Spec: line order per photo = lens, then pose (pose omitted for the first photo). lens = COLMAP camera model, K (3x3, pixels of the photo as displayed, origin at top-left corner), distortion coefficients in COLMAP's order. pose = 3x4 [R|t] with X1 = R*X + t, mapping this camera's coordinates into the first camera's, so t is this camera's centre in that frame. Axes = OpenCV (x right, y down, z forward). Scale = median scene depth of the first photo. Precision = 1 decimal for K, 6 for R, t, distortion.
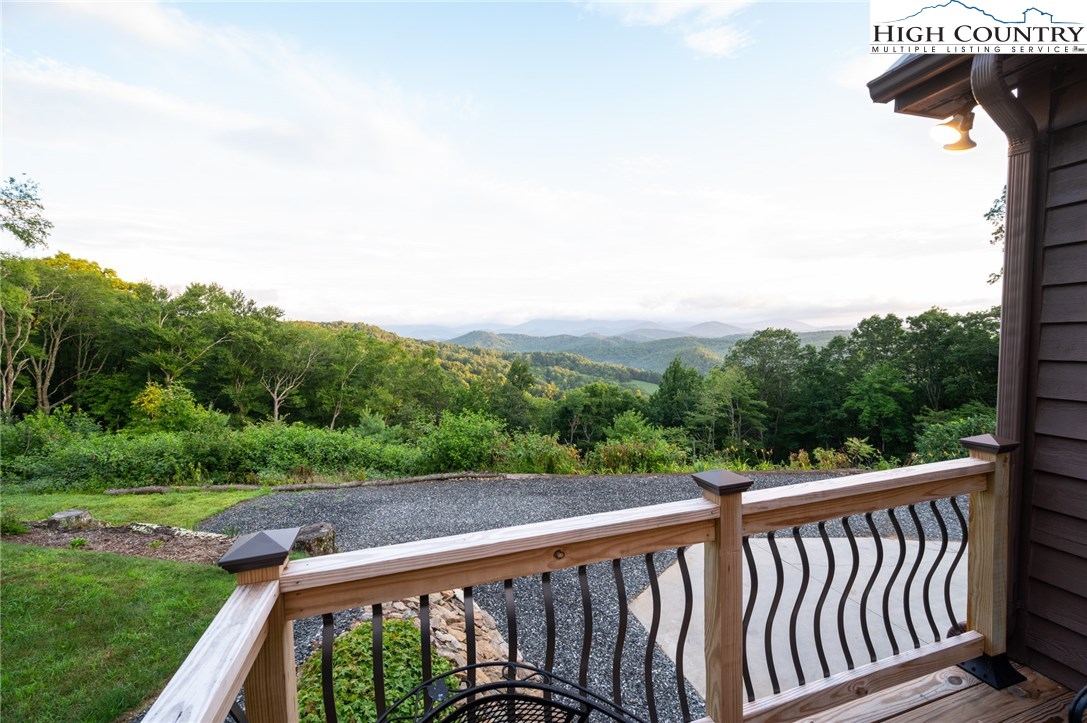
lens RADIAL K [[429.2, 0, 545.5], [0, 429.2, 358.3], [0, 0, 1]] dist [-0.000330, 0.001017]
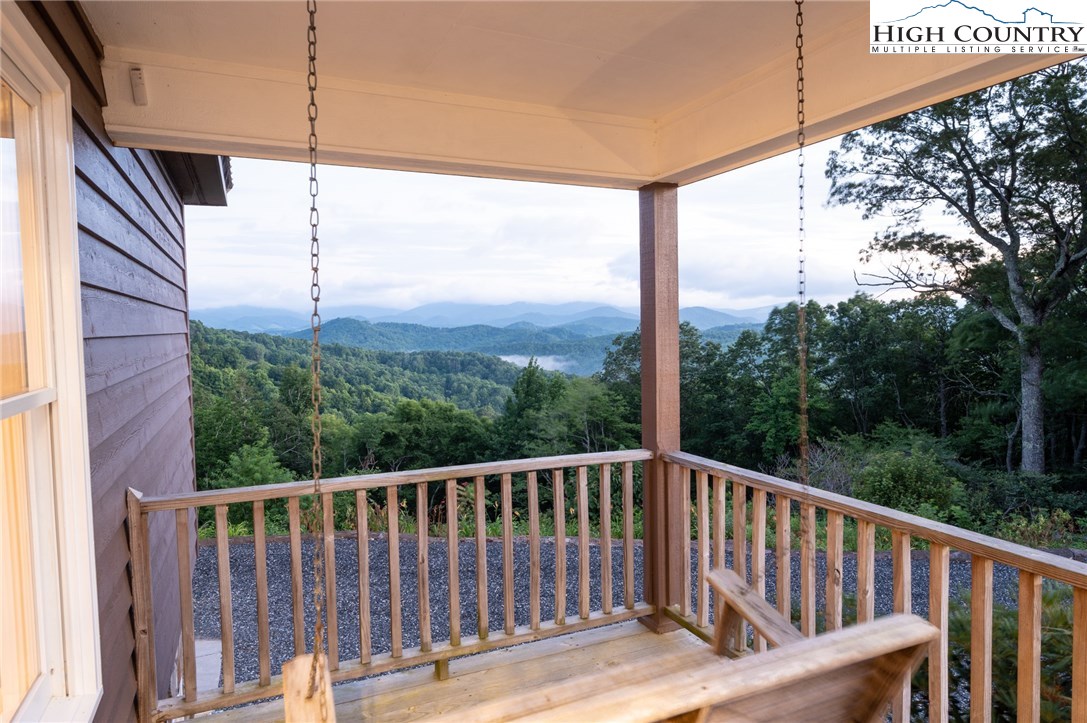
lens RADIAL K [[645.2, 0, 554.7], [0, 645.2, 356.2], [0, 0, 1]] dist [0.021245, 0.002190]
pose [[0.989375, -0.002296, 0.145366, 0.348838], [0.003270, 0.999974, -0.006463, -0.005826], [-0.145348, 0.006869, 0.989357, -0.025349]]
